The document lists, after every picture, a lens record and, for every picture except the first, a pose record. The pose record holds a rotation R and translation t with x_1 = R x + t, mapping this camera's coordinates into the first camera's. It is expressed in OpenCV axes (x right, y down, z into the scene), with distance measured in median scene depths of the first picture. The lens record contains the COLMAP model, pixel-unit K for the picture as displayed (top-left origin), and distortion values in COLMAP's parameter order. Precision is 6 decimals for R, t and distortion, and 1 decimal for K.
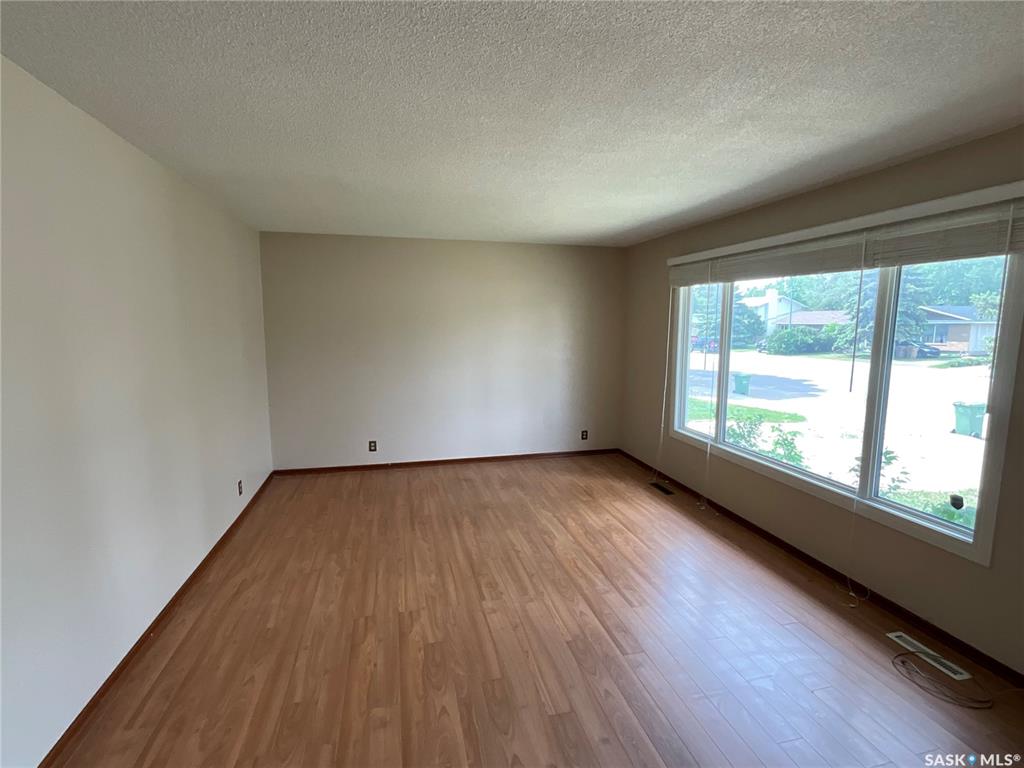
lens RADIAL K [[492.8, 0, 514.8], [0, 492.8, 383.0], [0, 0, 1]] dist [0.002809, 0.002224]
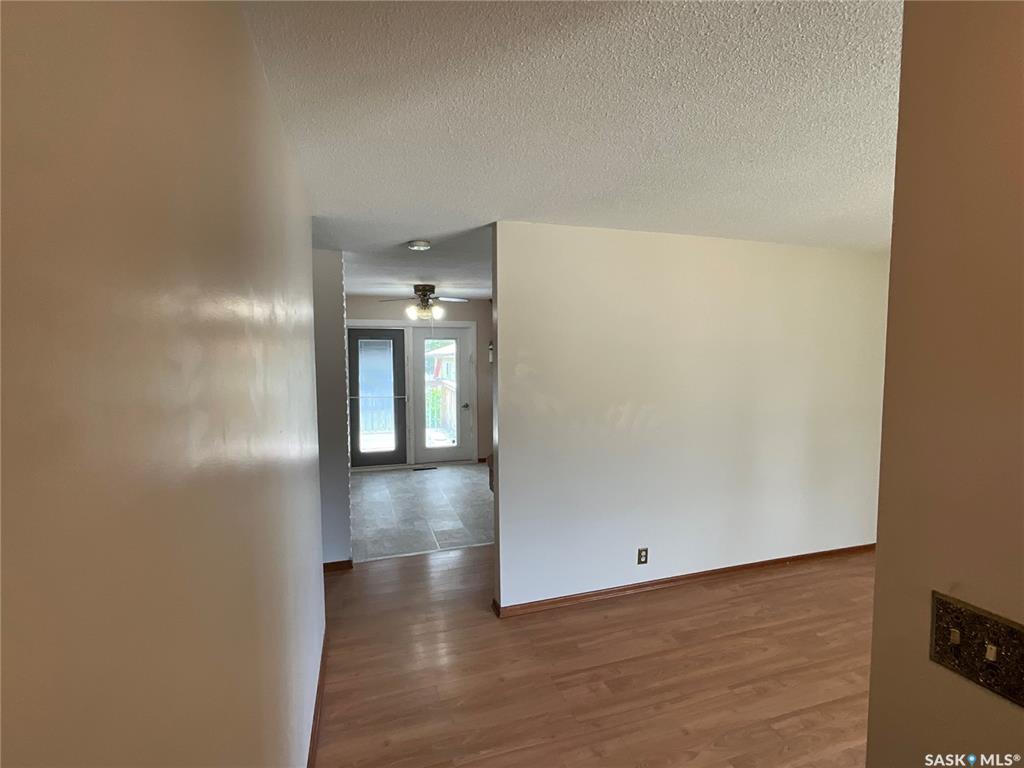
lens RADIAL K [[492.8, 0, 512.4], [0, 492.8, 384.6], [0, 0, 1]] dist [0.002809, 0.002224]
pose [[0.067579, 0.071590, -0.995142, 0.625103], [-0.122167, 0.990511, 0.062961, -0.032792], [0.990206, 0.117318, 0.075684, -0.038874]]
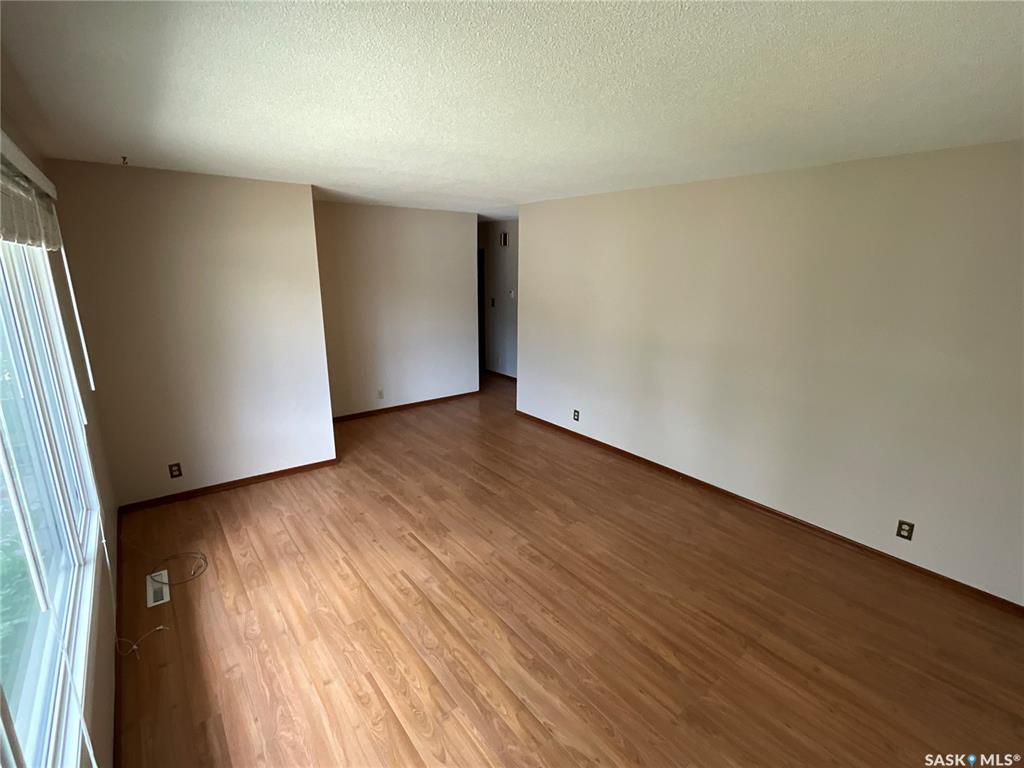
lens RADIAL K [[492.8, 0, 511.8], [0, 492.8, 385.1], [0, 0, 1]] dist [0.002809, 0.002224]
pose [[-0.917209, 0.087793, -0.388614, 0.399870], [-0.062000, 0.932082, 0.356902, -0.328776], [0.393553, 0.351447, -0.849471, 1.859925]]
